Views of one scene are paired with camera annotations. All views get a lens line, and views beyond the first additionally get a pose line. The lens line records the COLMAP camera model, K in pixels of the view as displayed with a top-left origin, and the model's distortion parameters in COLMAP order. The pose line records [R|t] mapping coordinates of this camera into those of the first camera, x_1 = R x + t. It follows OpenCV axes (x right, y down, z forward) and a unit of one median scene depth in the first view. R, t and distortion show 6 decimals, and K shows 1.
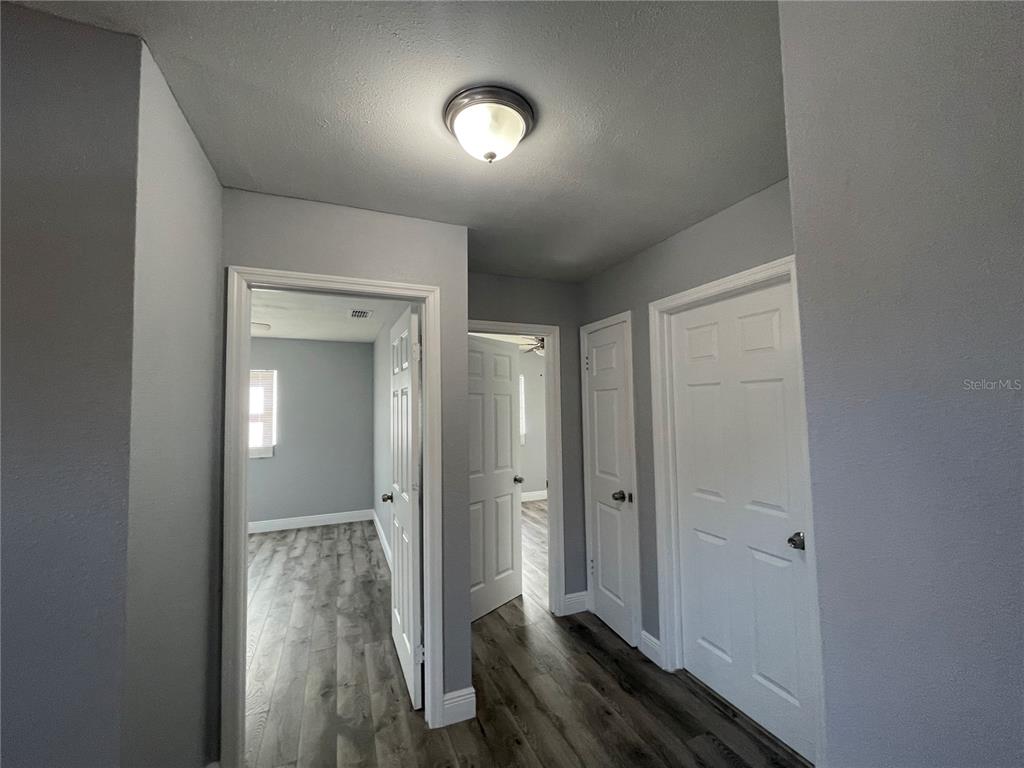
lens RADIAL K [[412.1, 0, 507.5], [0, 412.1, 383.7], [0, 0, 1]] dist [-0.003689, -0.000602]
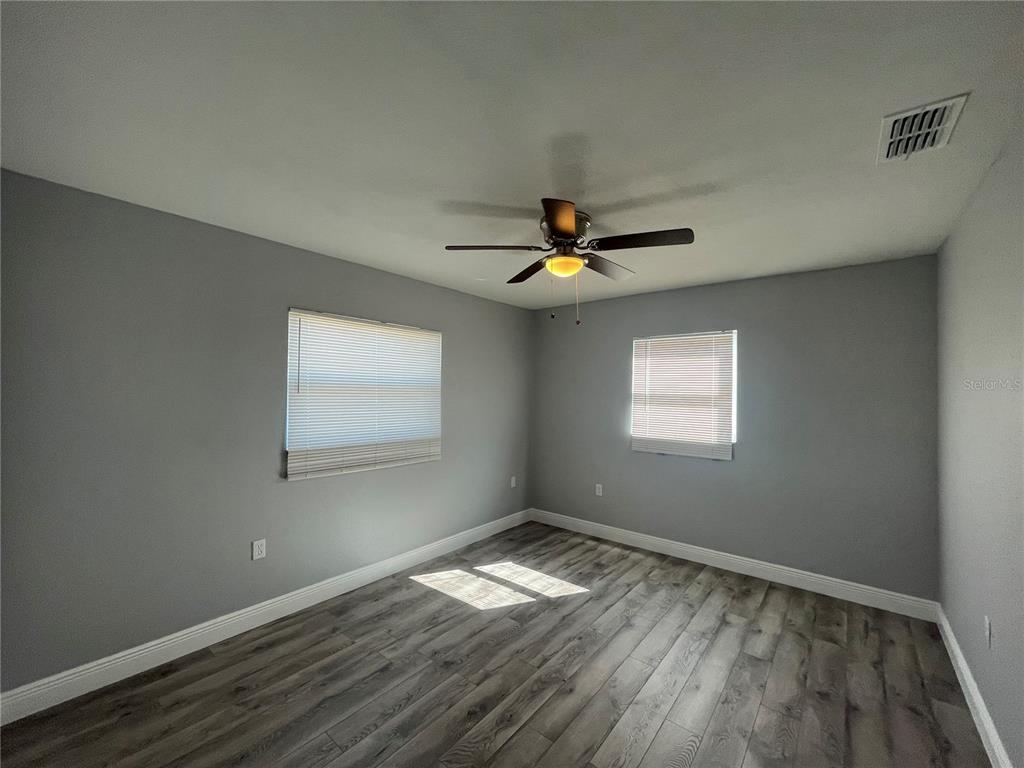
lens RADIAL K [[412.1, 0, 506.3], [0, 412.1, 385.2], [0, 0, 1]] dist [-0.003689, -0.000602]
pose [[0.463970, 0.014103, -0.885739, -0.166143], [0.026774, 0.999193, 0.029935, 0.029461], [0.885446, -0.037603, 0.463218, 0.408293]]
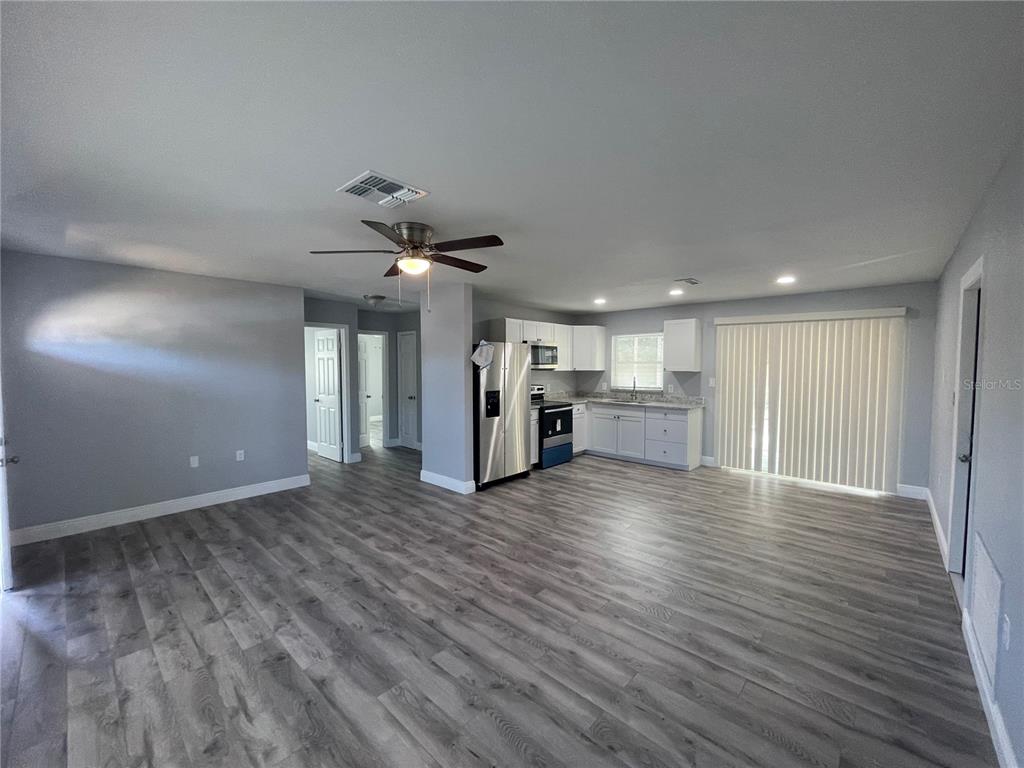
lens RADIAL K [[412.1, 0, 505.4], [0, 412.1, 387.5], [0, 0, 1]] dist [-0.003689, -0.000602]
pose [[0.912414, -0.007644, 0.409196, -0.328759], [-0.033542, 0.995065, 0.093379, -0.089183], [-0.407891, -0.098926, 0.907656, -2.104706]]
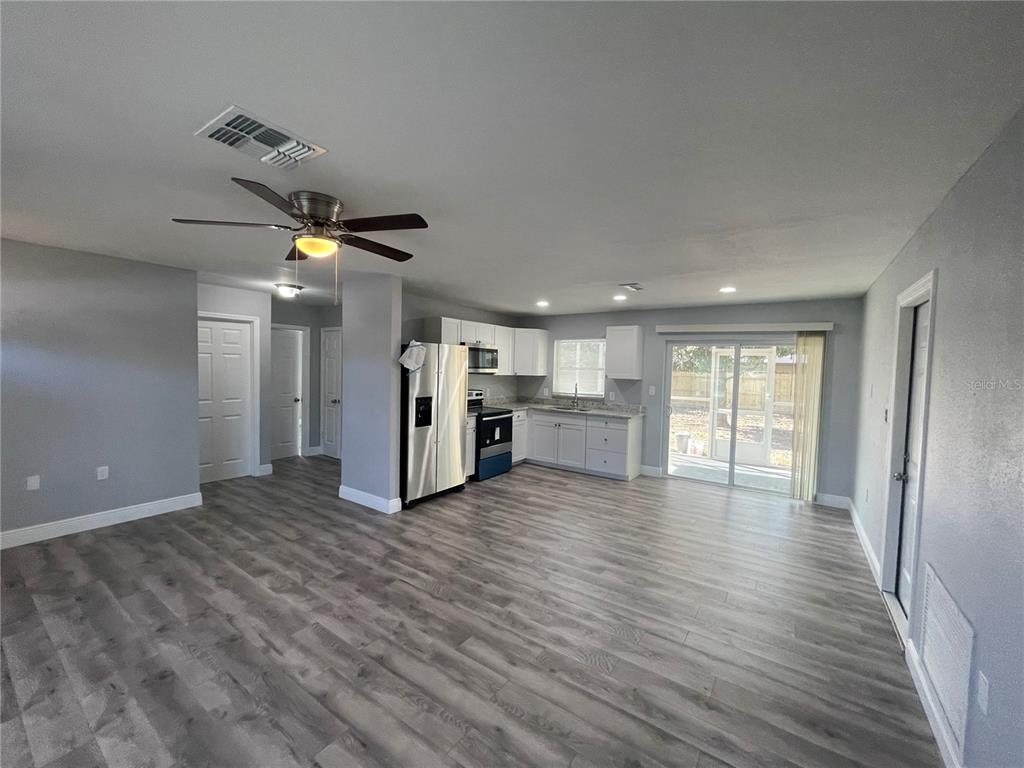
lens RADIAL K [[412.1, 0, 505.1], [0, 412.1, 385.1], [0, 0, 1]] dist [-0.003689, -0.000602]
pose [[0.849258, 0.012802, 0.527822, -0.199086], [-0.063898, 0.994850, 0.078682, -0.101678], [-0.524097, -0.100548, 0.845703, -1.947751]]
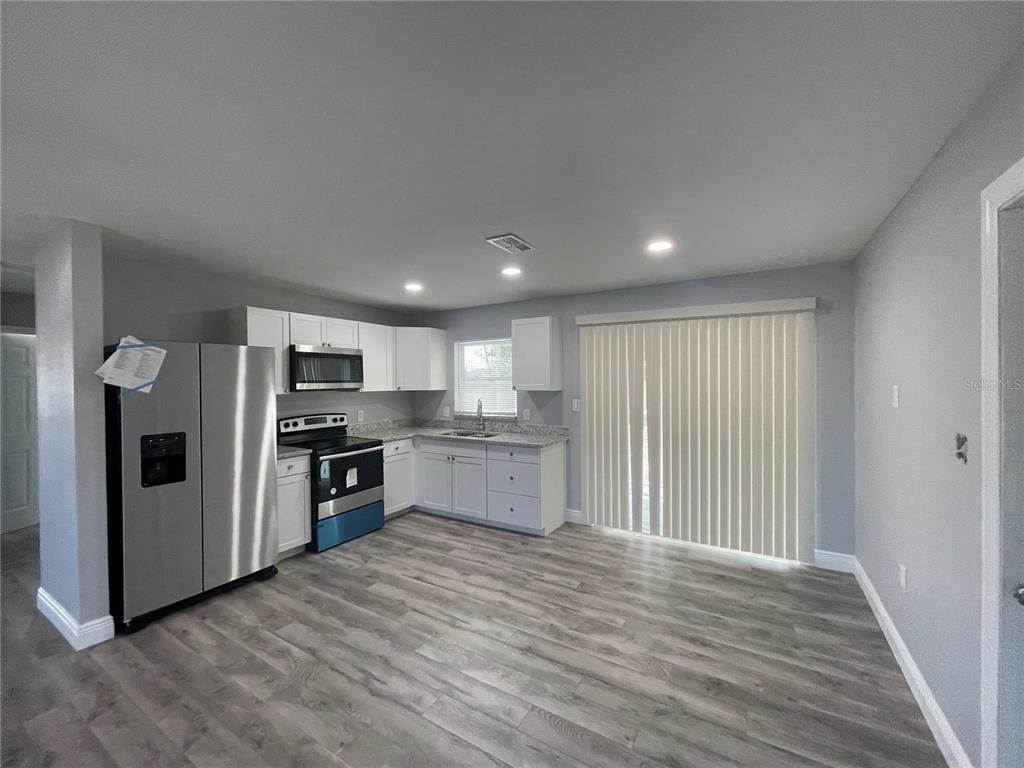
lens RADIAL K [[412.1, 0, 507.1], [0, 412.1, 387.6], [0, 0, 1]] dist [-0.003689, -0.000602]
pose [[0.810877, 0.000463, 0.585216, 0.657264], [-0.033224, 0.998423, 0.045245, -0.077038], [-0.584272, -0.056131, 0.809614, -1.549678]]
